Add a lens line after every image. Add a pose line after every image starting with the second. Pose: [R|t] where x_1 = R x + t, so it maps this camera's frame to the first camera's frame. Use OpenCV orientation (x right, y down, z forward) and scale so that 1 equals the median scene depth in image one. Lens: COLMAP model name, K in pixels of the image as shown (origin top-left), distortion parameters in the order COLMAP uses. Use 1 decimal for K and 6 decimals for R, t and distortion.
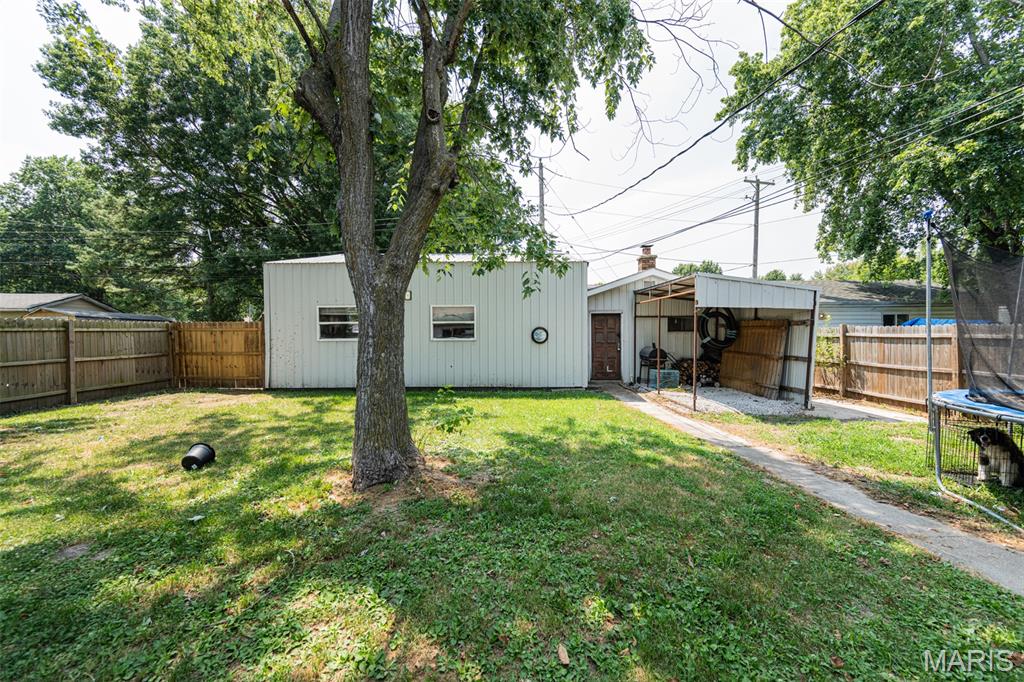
lens RADIAL K [[399.6, 0, 515.1], [0, 399.6, 343.2], [0, 0, 1]] dist [0.000044, -0.000280]
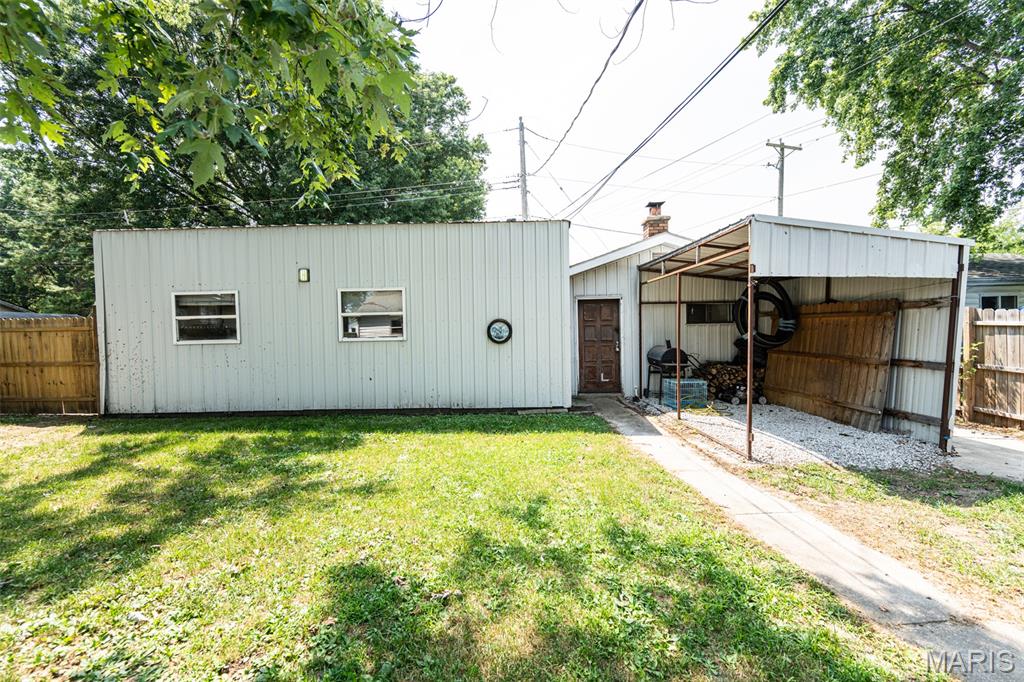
lens RADIAL K [[399.6, 0, 515.1], [0, 399.6, 343.2], [0, 0, 1]] dist [0.000044, -0.000280]
pose [[0.999898, -0.013780, -0.003646, 0.087456], [0.013801, 0.999889, 0.005662, -0.002955], [0.003567, -0.005712, 0.999977, 0.314528]]
